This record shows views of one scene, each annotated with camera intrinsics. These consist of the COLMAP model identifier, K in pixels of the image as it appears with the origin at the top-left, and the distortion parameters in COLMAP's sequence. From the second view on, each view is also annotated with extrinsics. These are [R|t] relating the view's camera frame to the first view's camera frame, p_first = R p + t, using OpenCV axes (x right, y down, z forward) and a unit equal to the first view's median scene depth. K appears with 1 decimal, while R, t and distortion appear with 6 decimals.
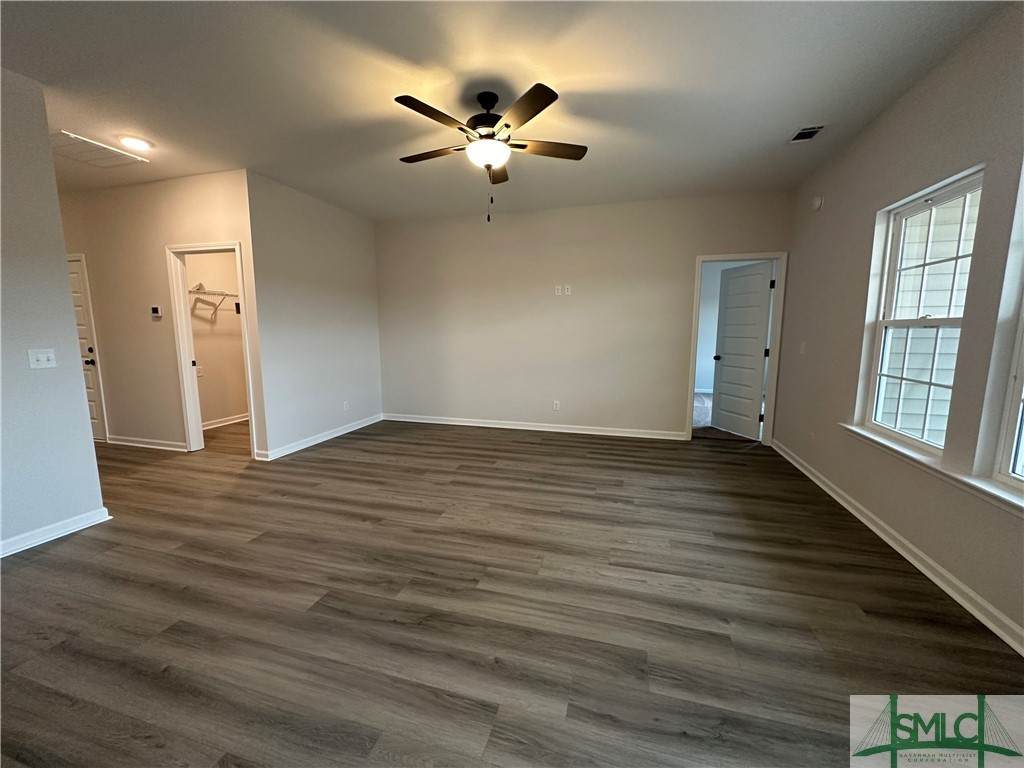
lens RADIAL K [[409.3, 0, 508.7], [0, 409.3, 386.2], [0, 0, 1]] dist [0.002558, 0.000330]
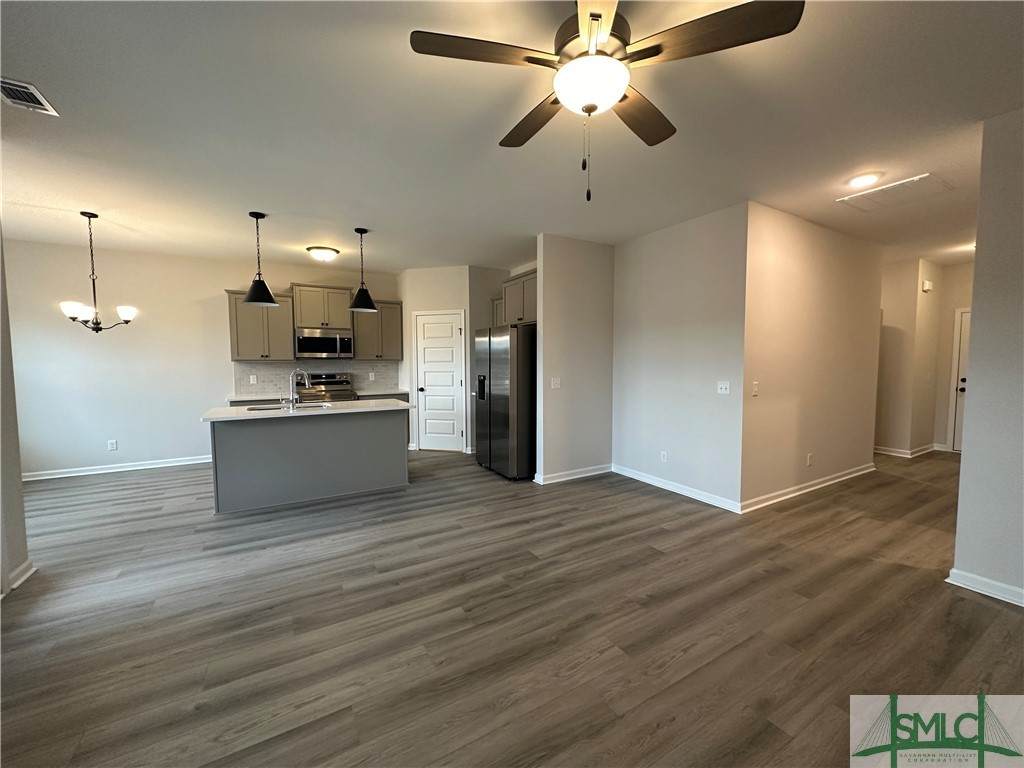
lens RADIAL K [[409.3, 0, 512.9], [0, 409.3, 382.9], [0, 0, 1]] dist [0.002558, 0.000330]
pose [[-0.689139, 0.044454, -0.723264, 0.529066], [-0.092676, 0.984513, 0.148815, -0.251269], [0.718678, 0.169583, -0.674347, 1.546241]]
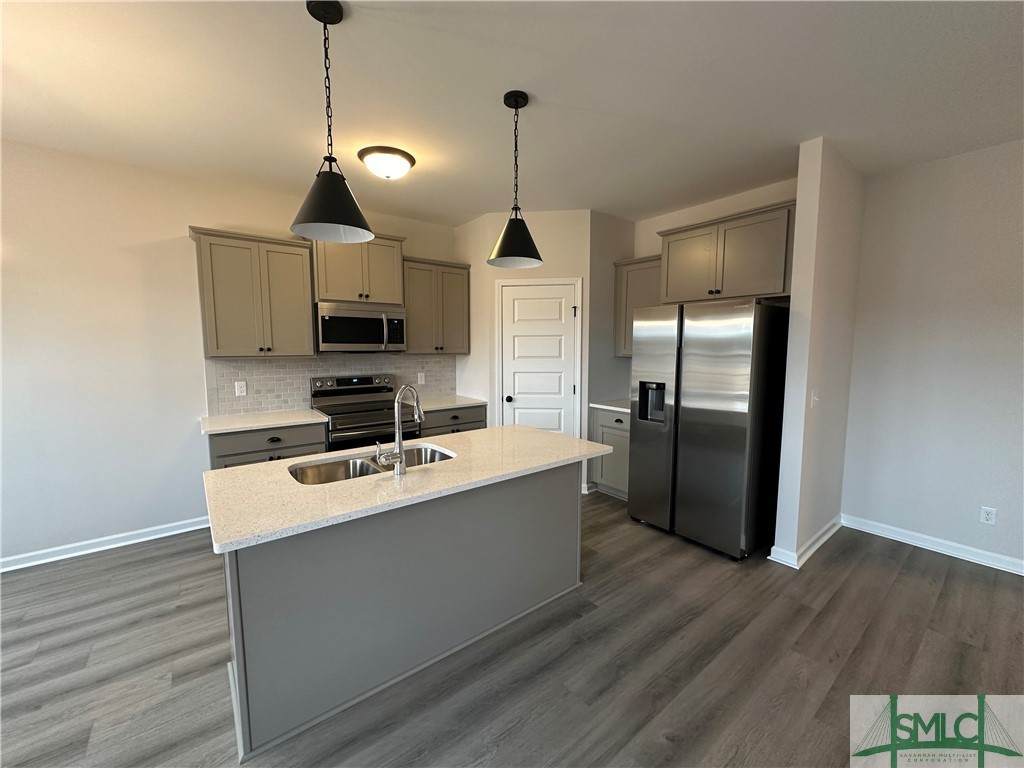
lens RADIAL K [[409.3, 0, 509.8], [0, 409.3, 384.4], [0, 0, 1]] dist [0.002558, 0.000330]
pose [[-0.589693, 0.078386, -0.803814, 0.424075], [-0.105922, 0.979175, 0.173193, -0.128047], [0.800651, 0.187273, -0.569110, 0.360050]]
